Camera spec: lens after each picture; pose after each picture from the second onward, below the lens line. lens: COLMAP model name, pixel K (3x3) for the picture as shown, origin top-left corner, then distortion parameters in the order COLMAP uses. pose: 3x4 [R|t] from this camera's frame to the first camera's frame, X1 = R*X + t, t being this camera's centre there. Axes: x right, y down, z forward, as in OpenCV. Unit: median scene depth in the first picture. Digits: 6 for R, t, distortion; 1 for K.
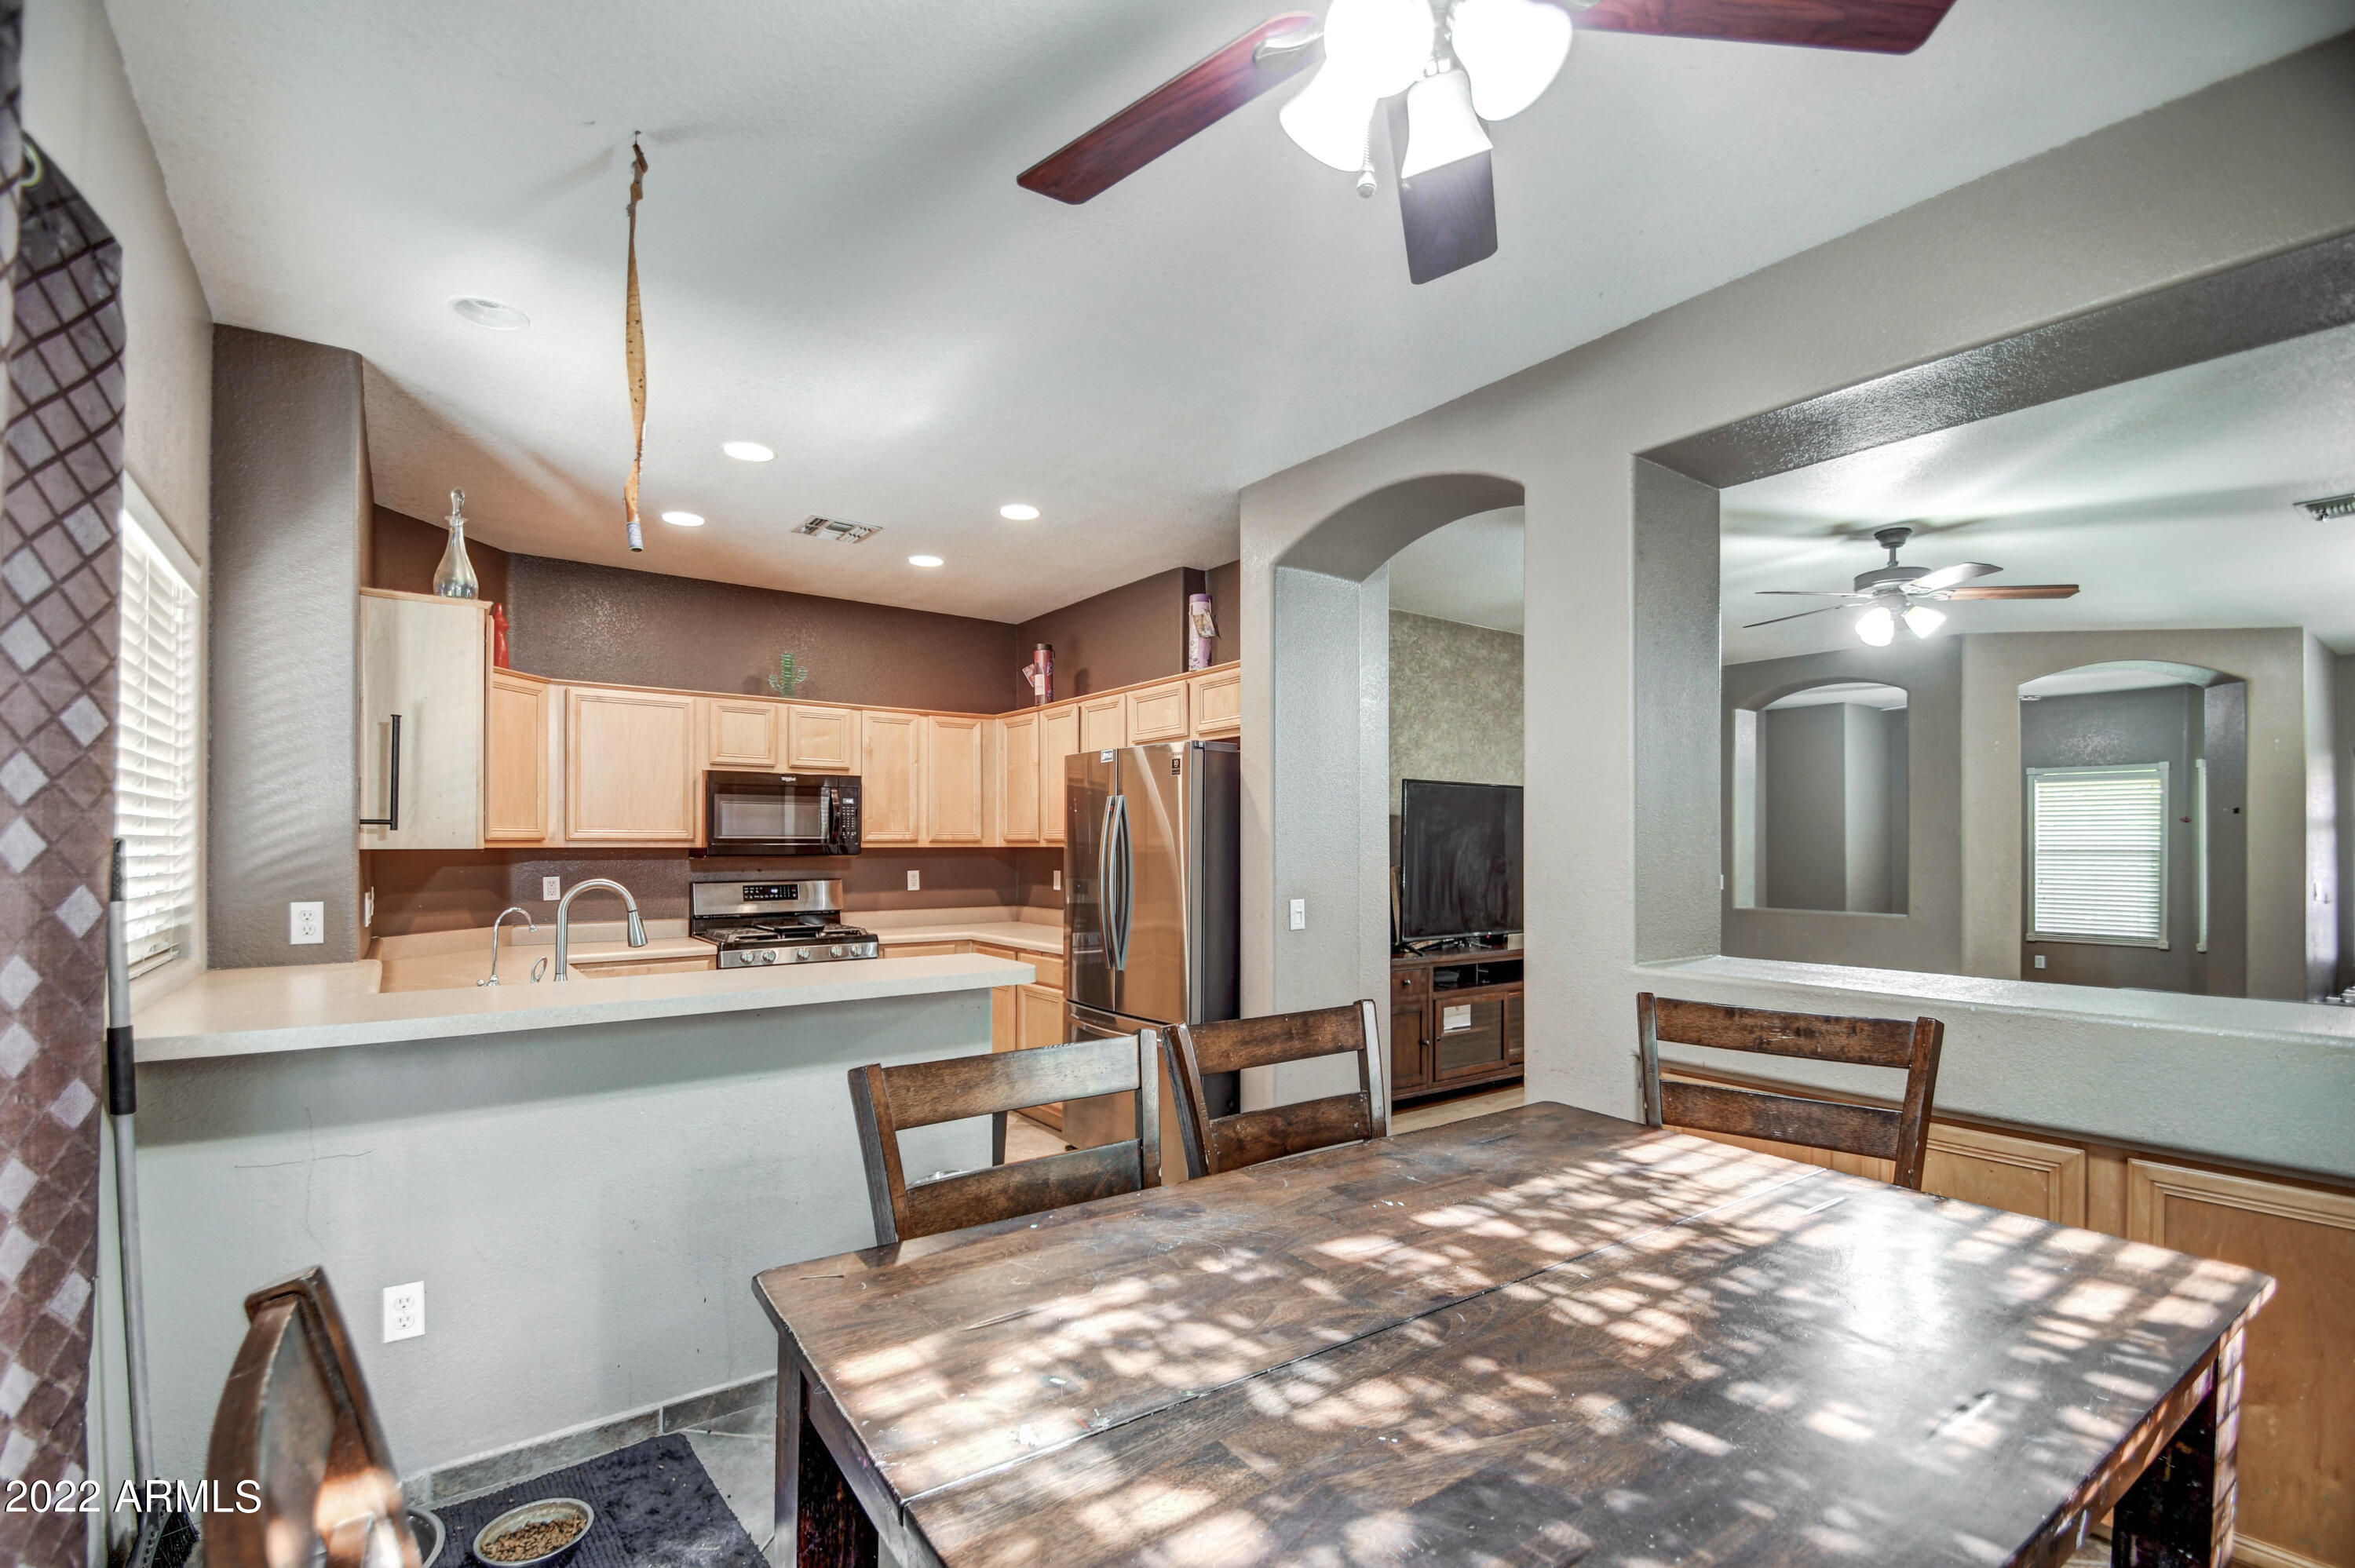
lens RADIAL K [[1040.6, 0, 1159.5], [0, 1040.6, 842.9], [0, 0, 1]] dist [0.008654, -0.014002]
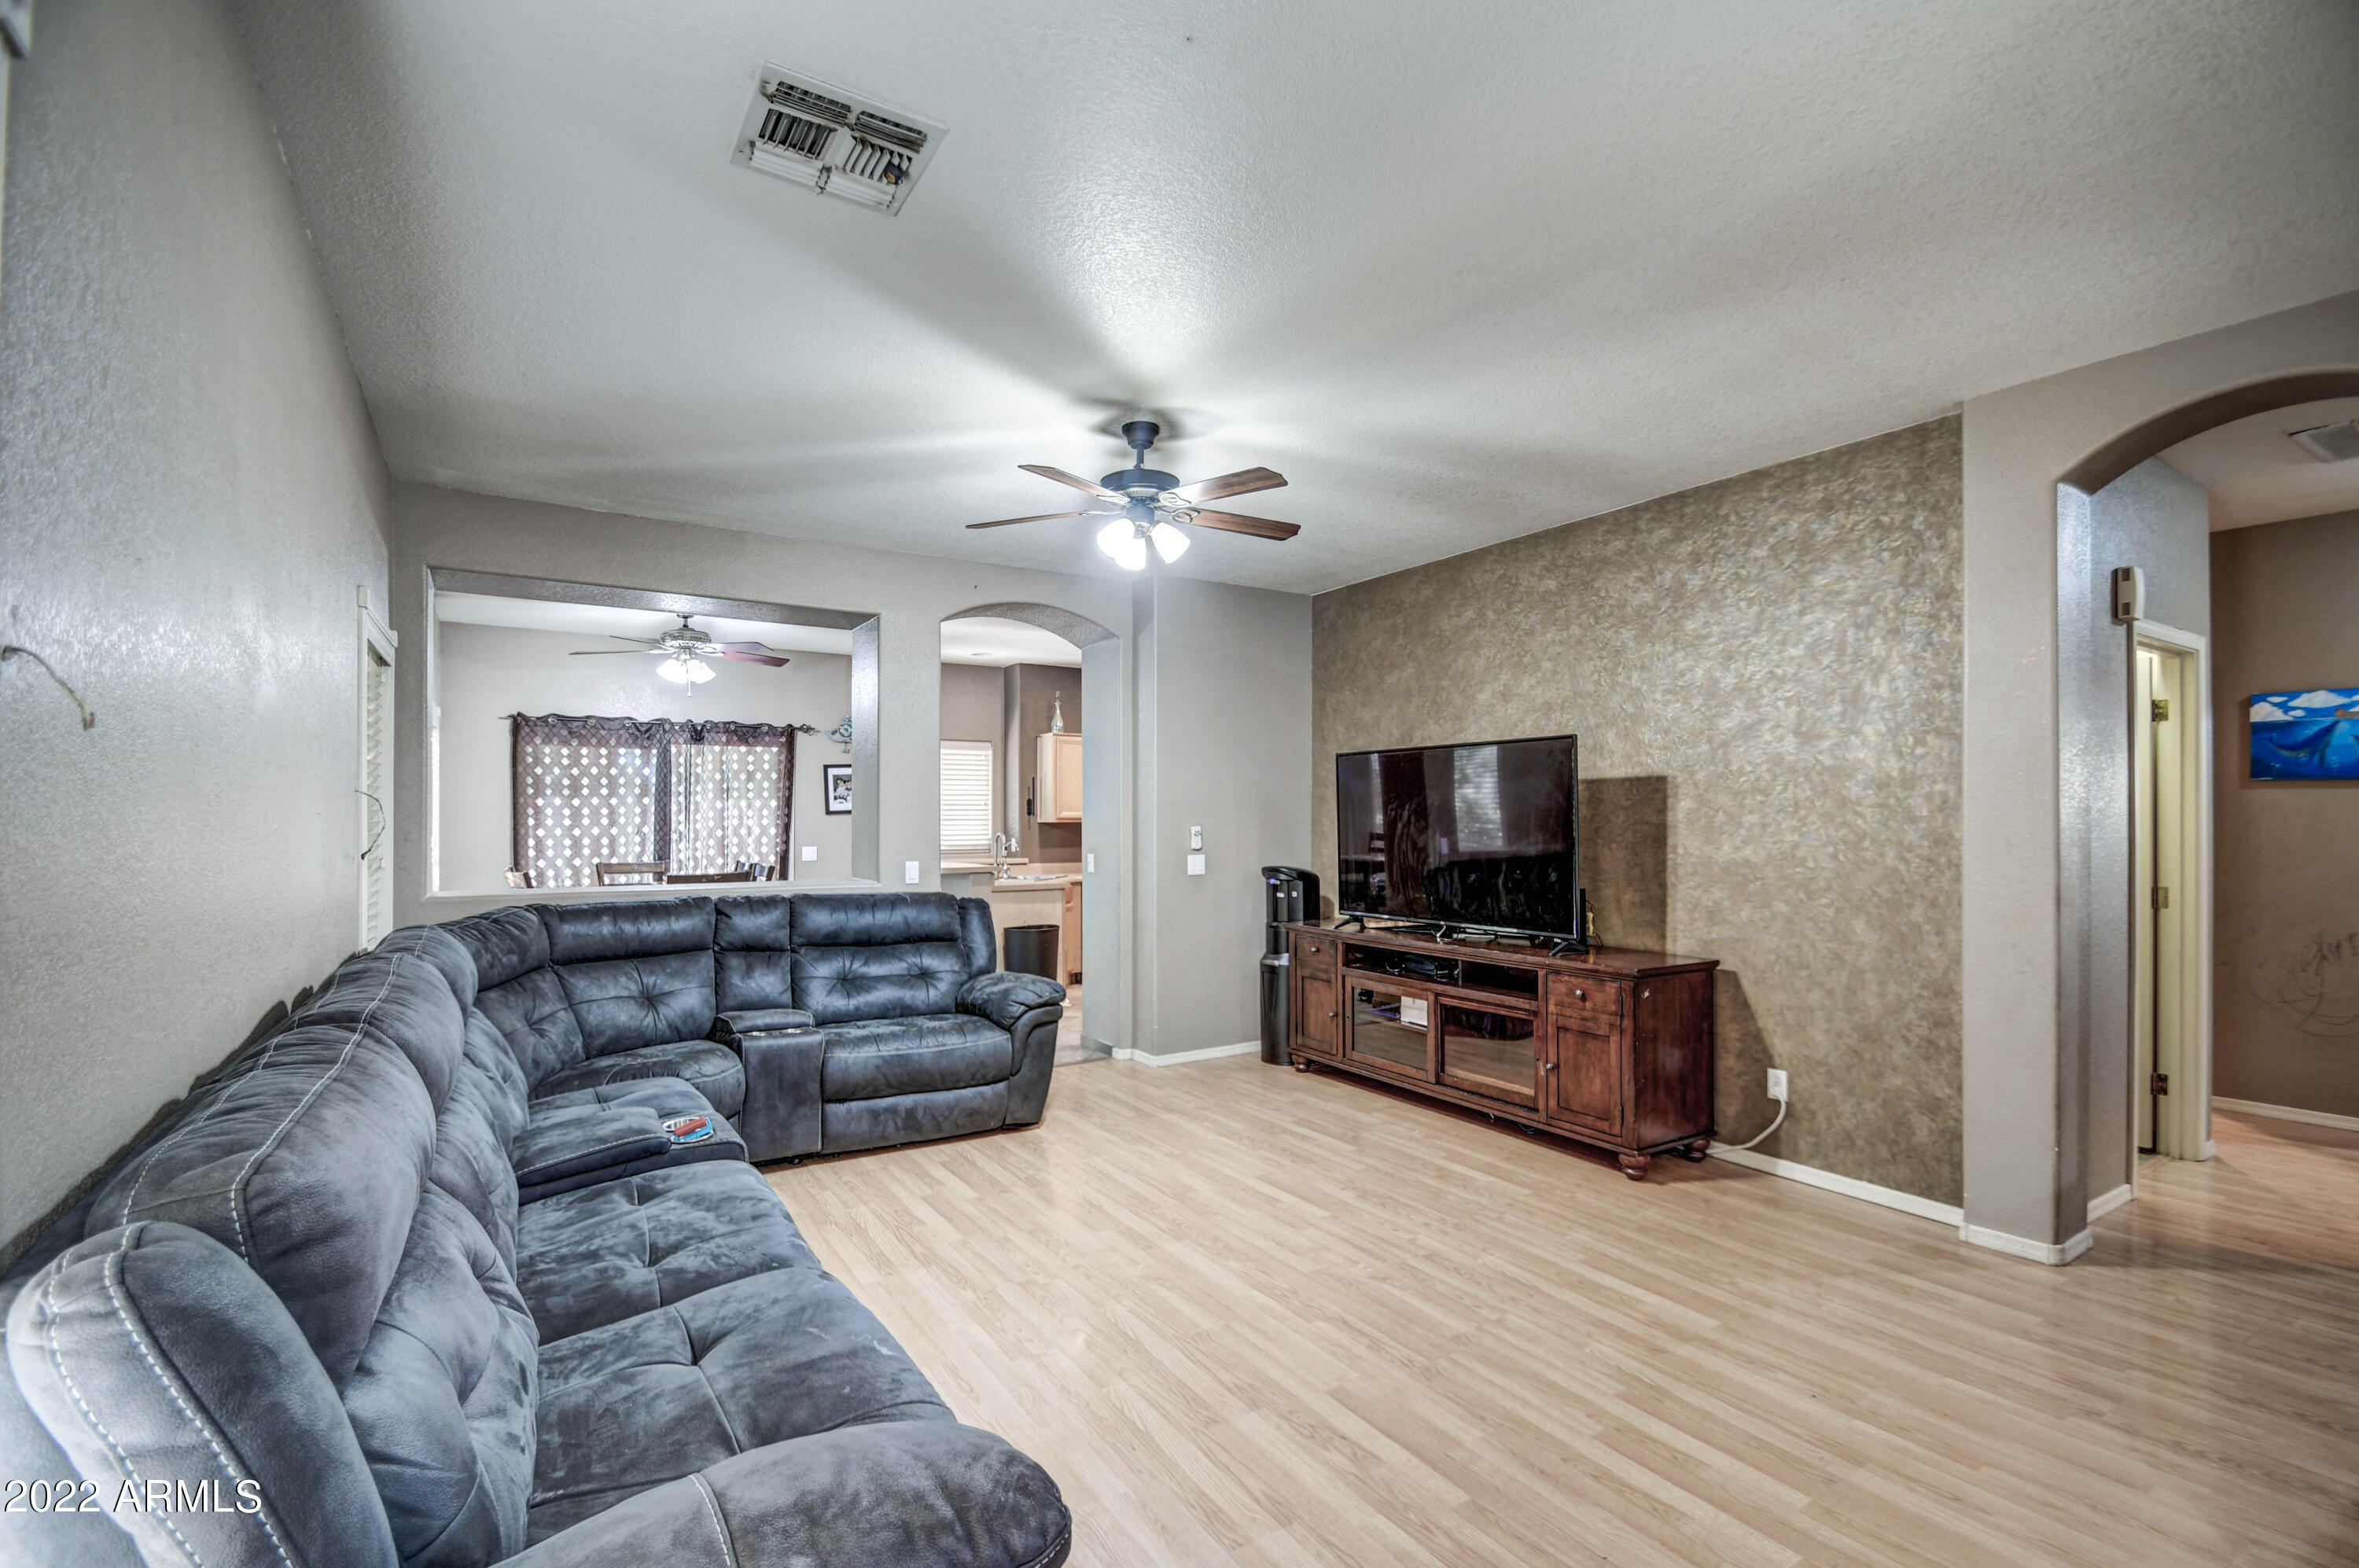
lens RADIAL K [[1081.8, 0, 1183.1], [0, 1081.8, 830.6], [0, 0, 1]] dist [0.013584, -0.015563]
pose [[-0.073377, 0.005921, -0.997287, 4.676237], [0.003938, 0.999976, 0.005647, 0.026153], [0.997296, -0.003513, -0.073399, 3.325661]]
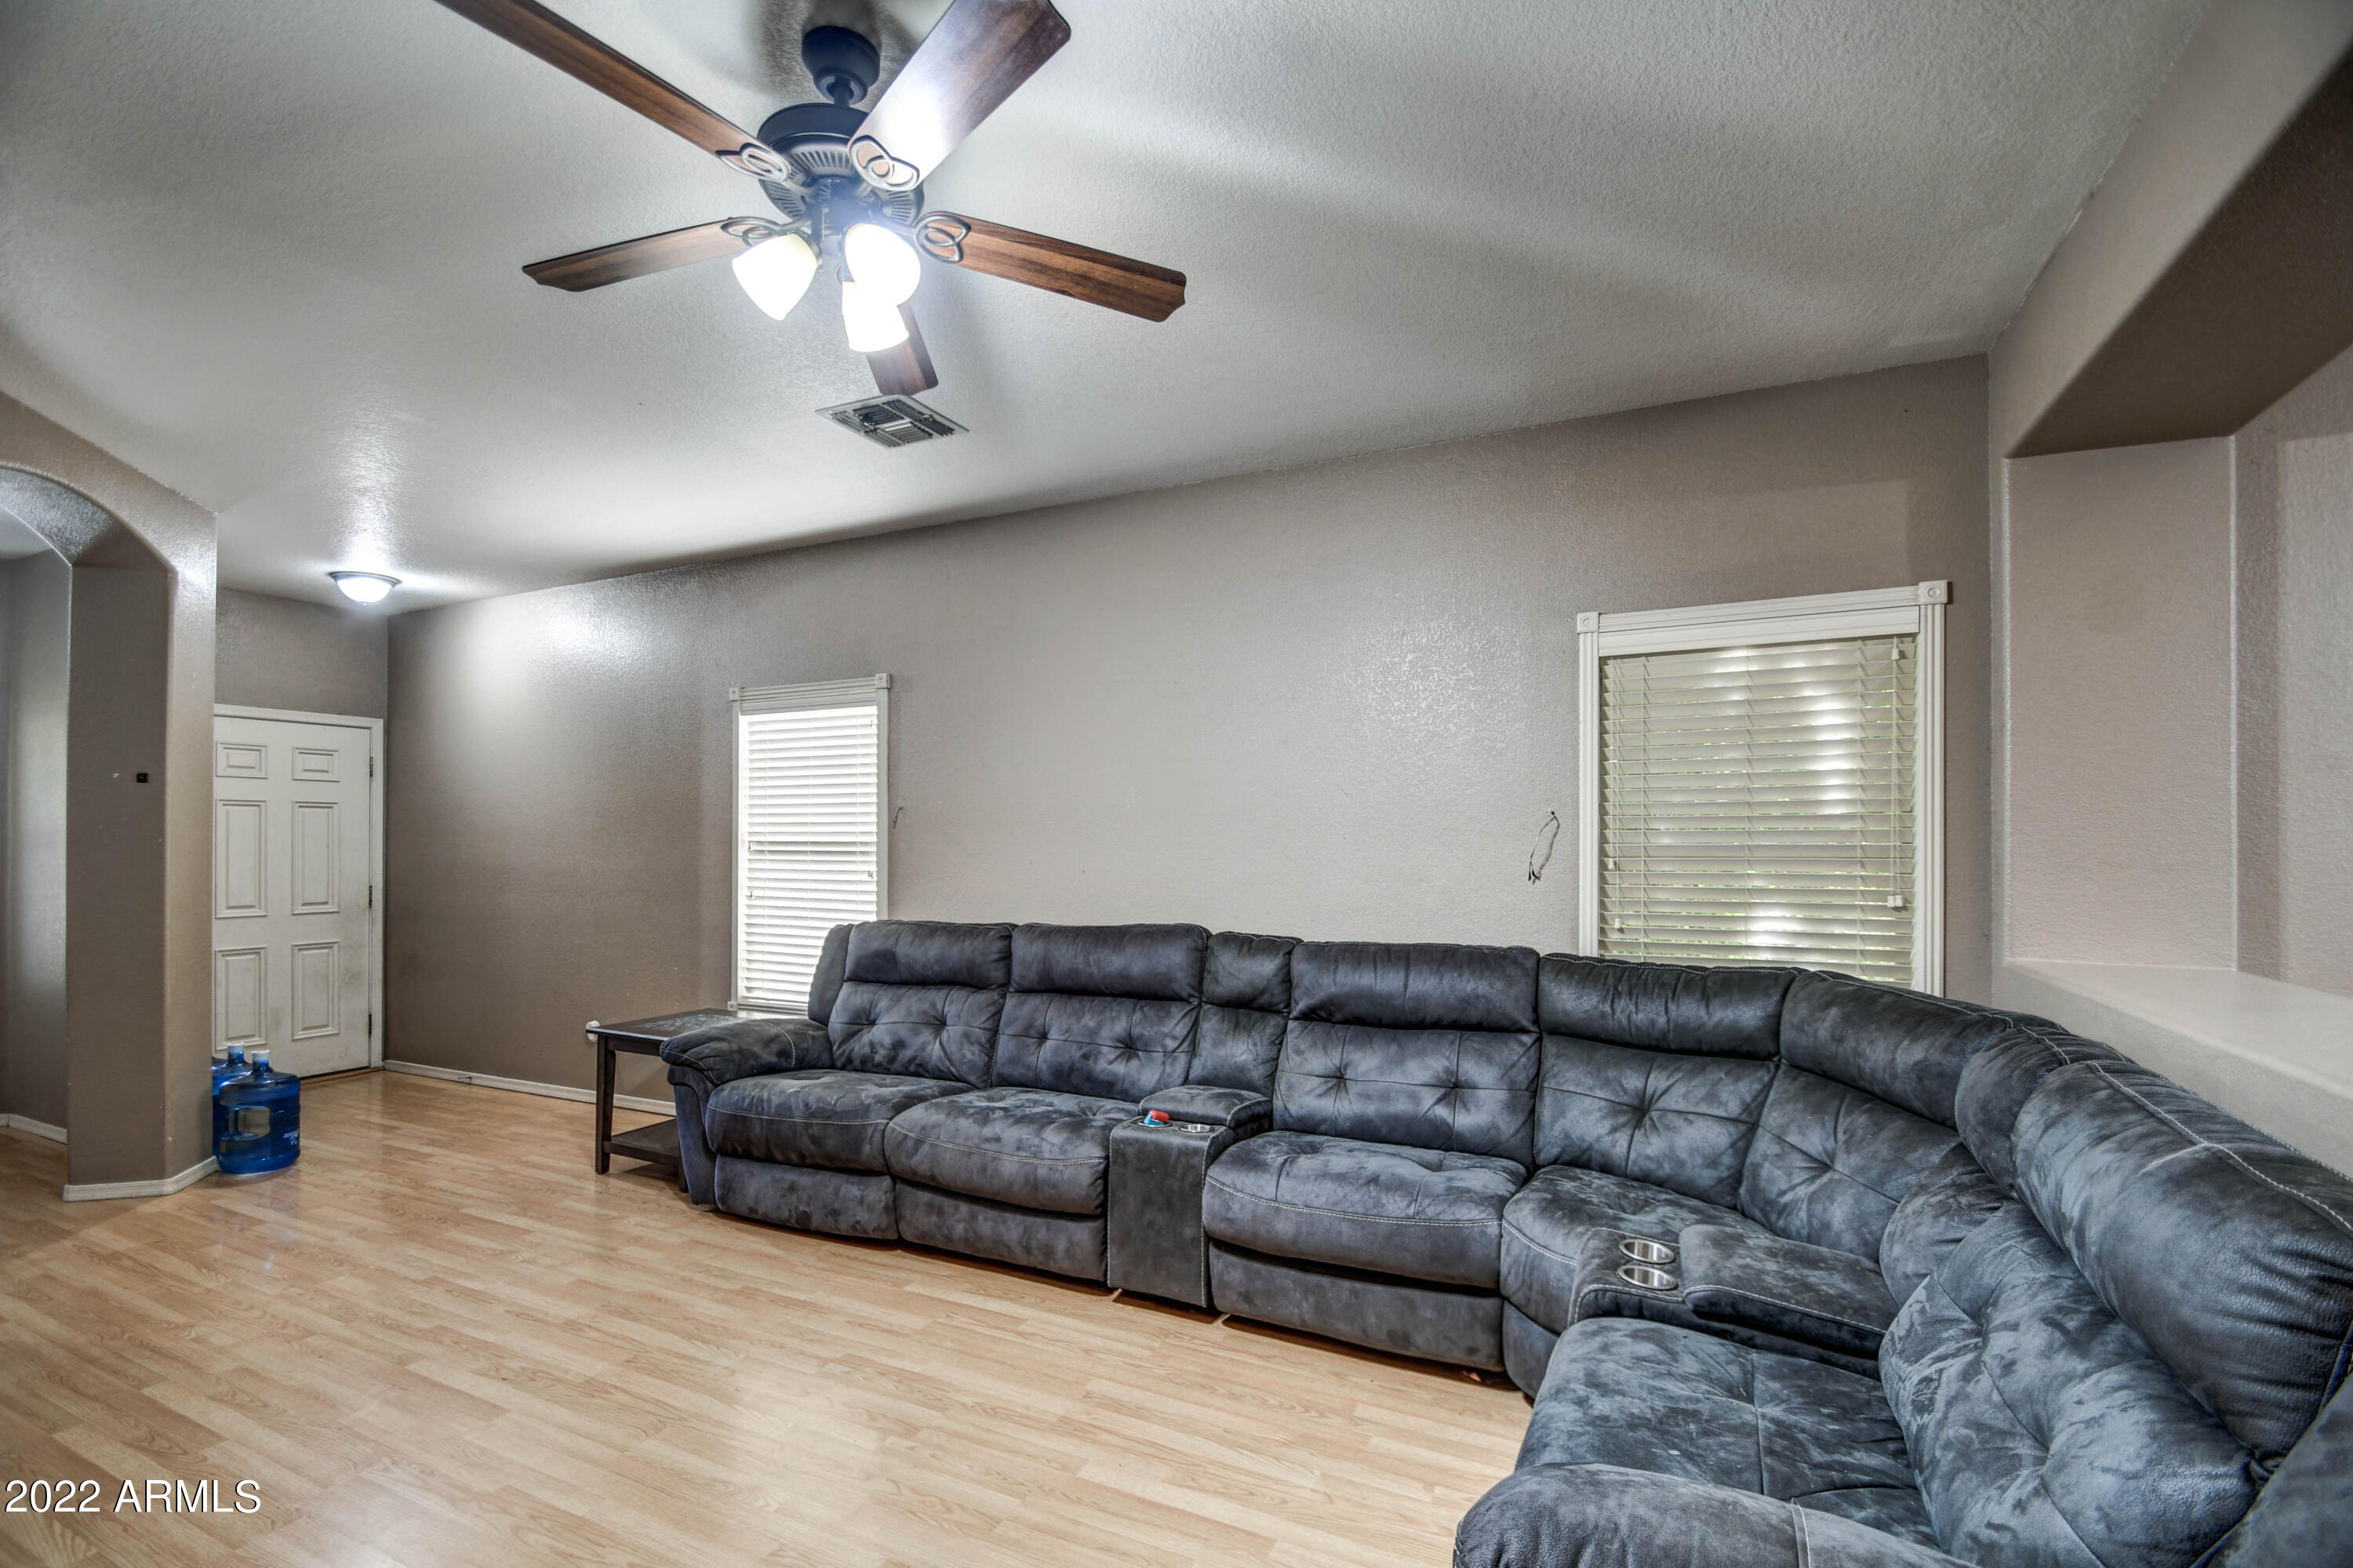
lens RADIAL K [[1085.9, 0, 1231.4], [0, 1085.9, 830.2], [0, 0, 1]] dist [0.011185, -0.015111]
pose [[-0.473620, -0.000654, 0.880729, 0.794144], [-0.003319, 0.999994, -0.001042, -0.009589], [-0.880723, -0.003417, -0.473619, 3.228074]]
